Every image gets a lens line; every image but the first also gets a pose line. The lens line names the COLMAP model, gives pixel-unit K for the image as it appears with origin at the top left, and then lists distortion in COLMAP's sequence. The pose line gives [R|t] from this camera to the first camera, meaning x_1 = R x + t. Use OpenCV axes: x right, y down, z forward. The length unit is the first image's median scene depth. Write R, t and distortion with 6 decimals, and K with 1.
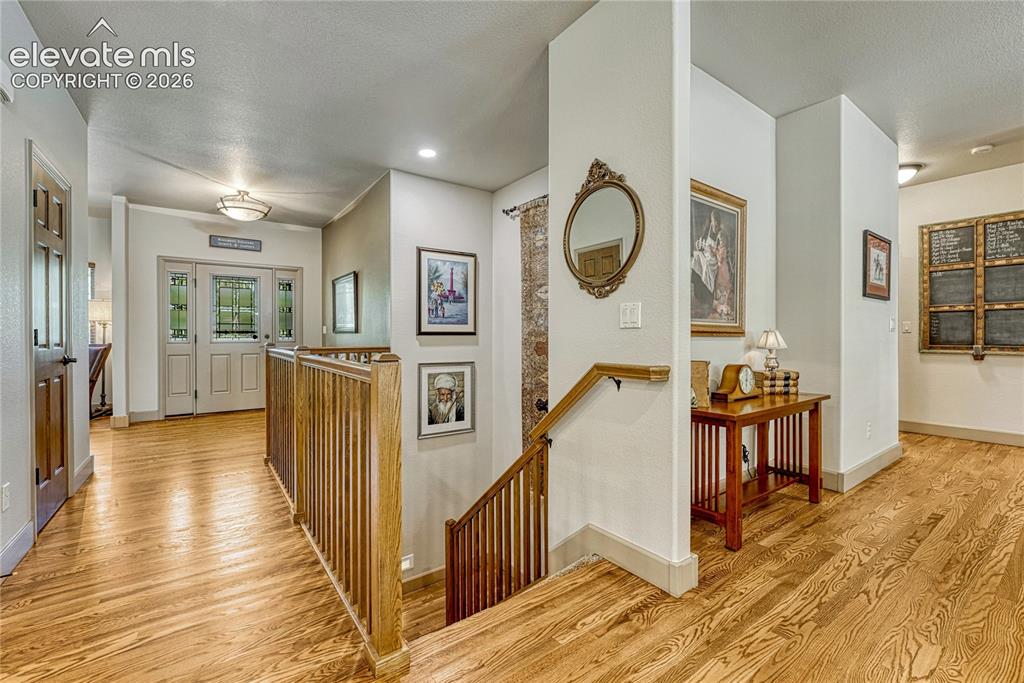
lens RADIAL K [[436.0, 0, 518.9], [0, 436.0, 338.9], [0, 0, 1]] dist [-0.008885, 0.003991]
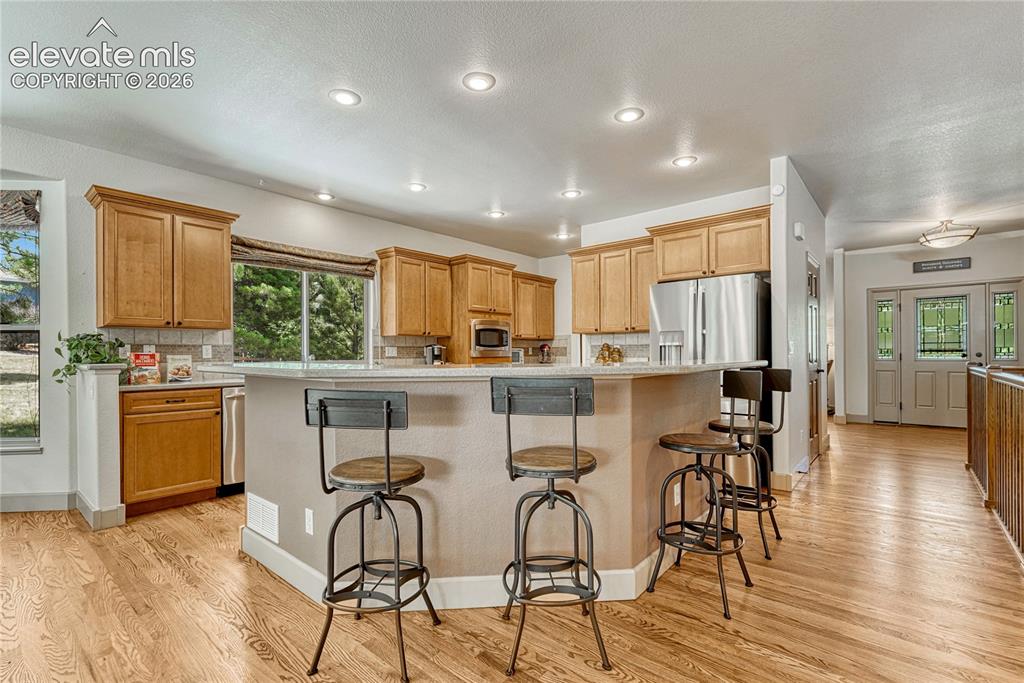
lens RADIAL K [[460.5, 0, 509.4], [0, 460.5, 349.0], [0, 0, 1]] dist [-0.002505, 0.001937]
pose [[0.225145, -0.009452, -0.974279, 0.256538], [-0.003306, 0.999940, -0.010465, -0.006538], [0.974320, 0.005577, 0.225101, -0.346460]]
